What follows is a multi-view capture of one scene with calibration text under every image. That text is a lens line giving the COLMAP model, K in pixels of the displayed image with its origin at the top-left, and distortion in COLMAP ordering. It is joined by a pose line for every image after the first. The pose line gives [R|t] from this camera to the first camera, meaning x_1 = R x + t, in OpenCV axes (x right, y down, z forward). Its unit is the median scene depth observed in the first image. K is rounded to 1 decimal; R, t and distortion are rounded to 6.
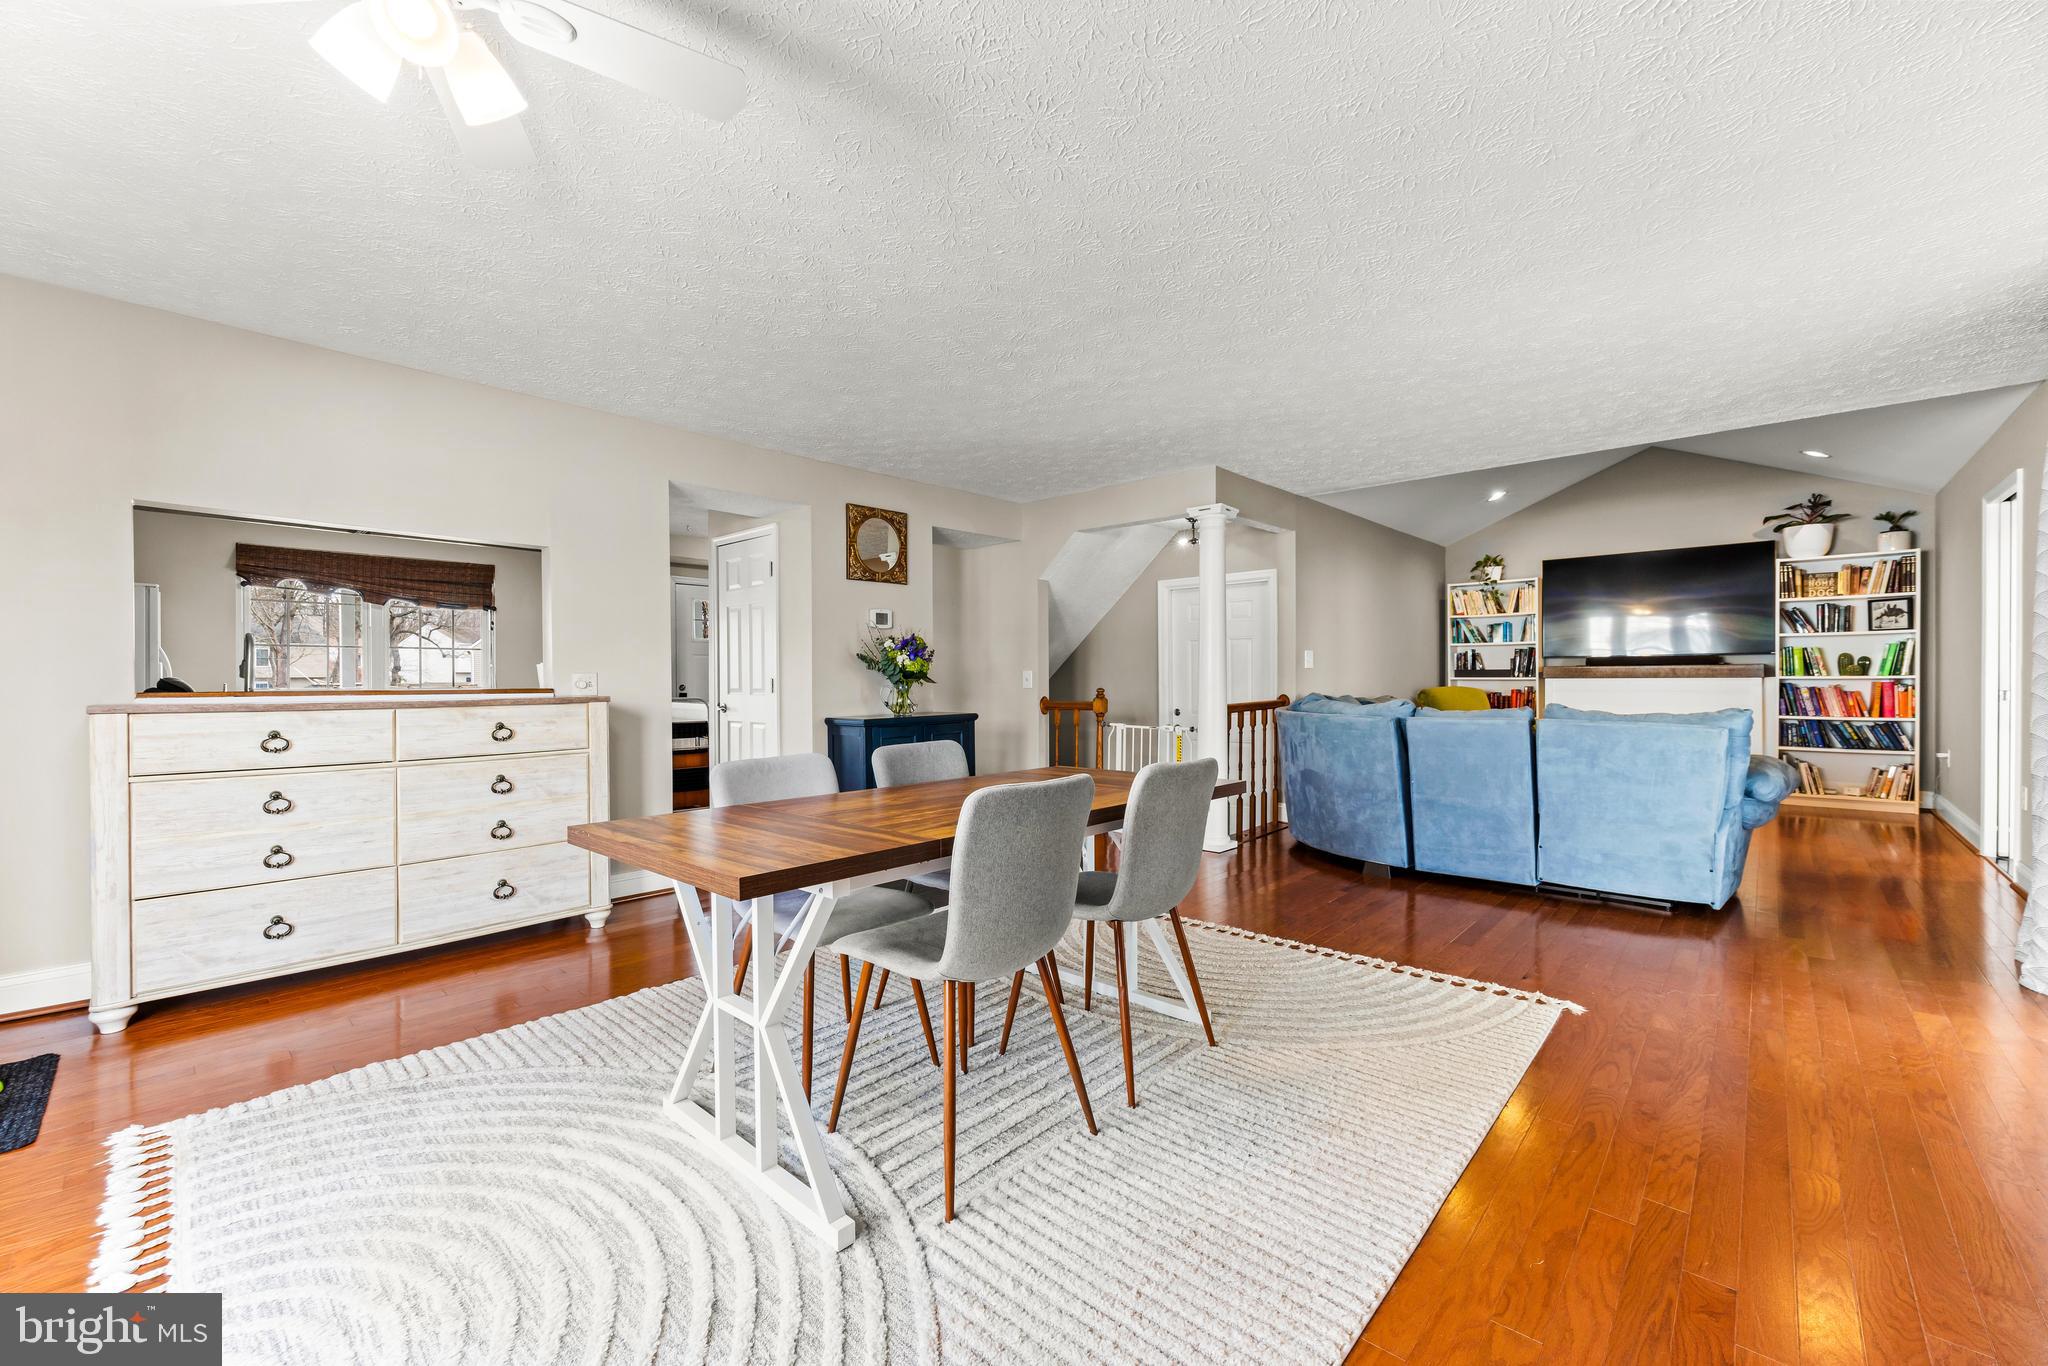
lens RADIAL K [[815.6, 0, 1021.4], [0, 815.6, 681.2], [0, 0, 1]] dist [-0.006631, 0.001038]
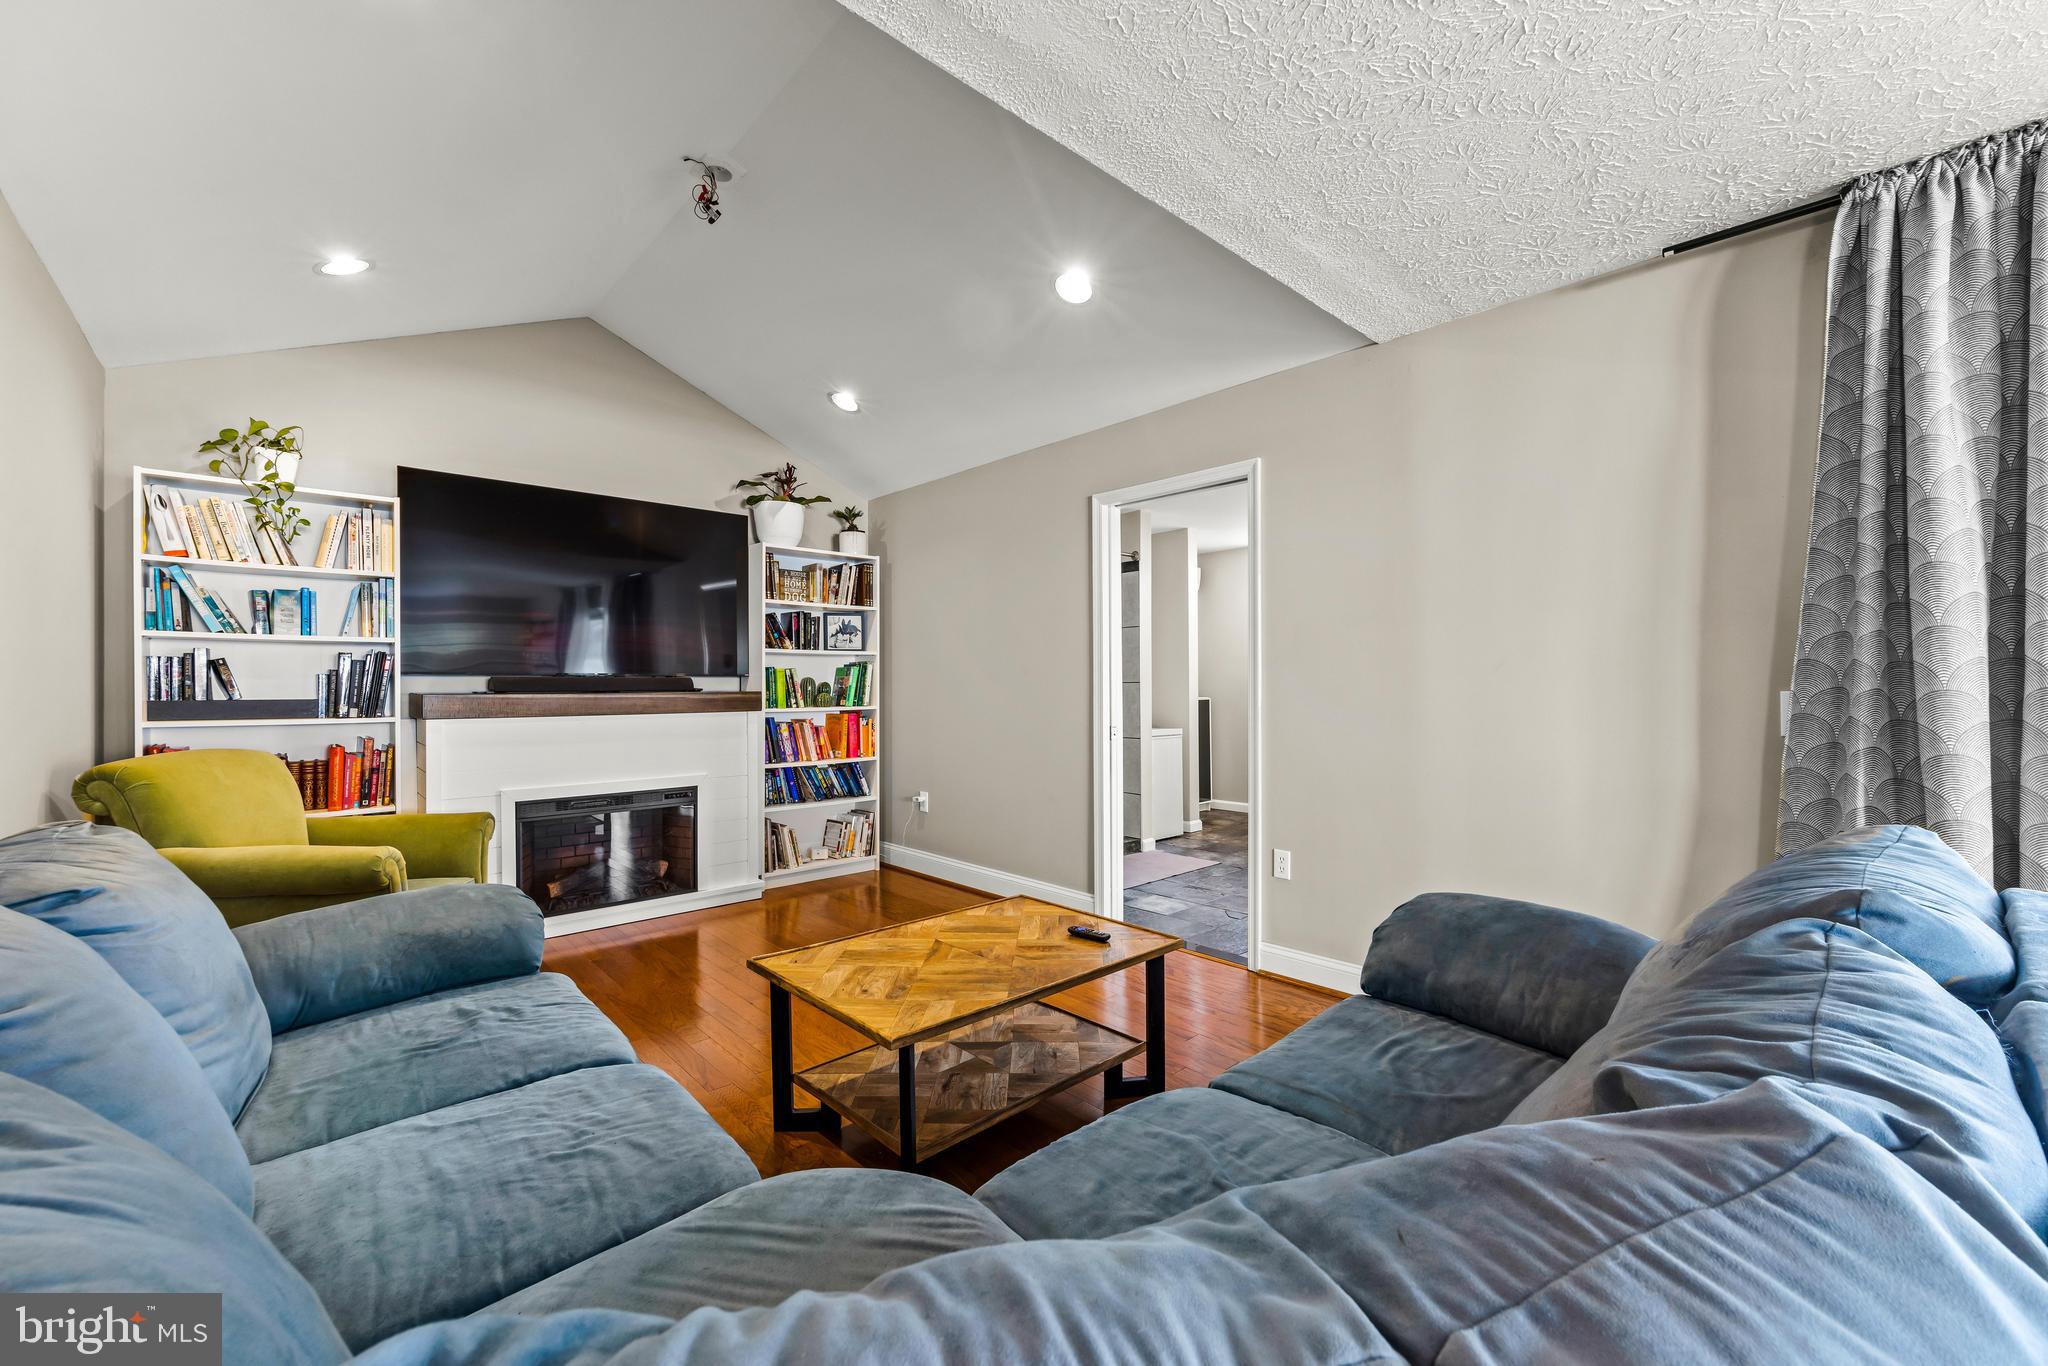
lens RADIAL K [[815.6, 0, 1022.0], [0, 815.6, 685.6], [0, 0, 1]] dist [-0.006631, 0.001038]
pose [[0.083560, 0.003293, 0.996497, 0.250986], [0.005194, 0.999980, -0.003740, -0.022760], [-0.996489, 0.005488, 0.083542, 0.726447]]
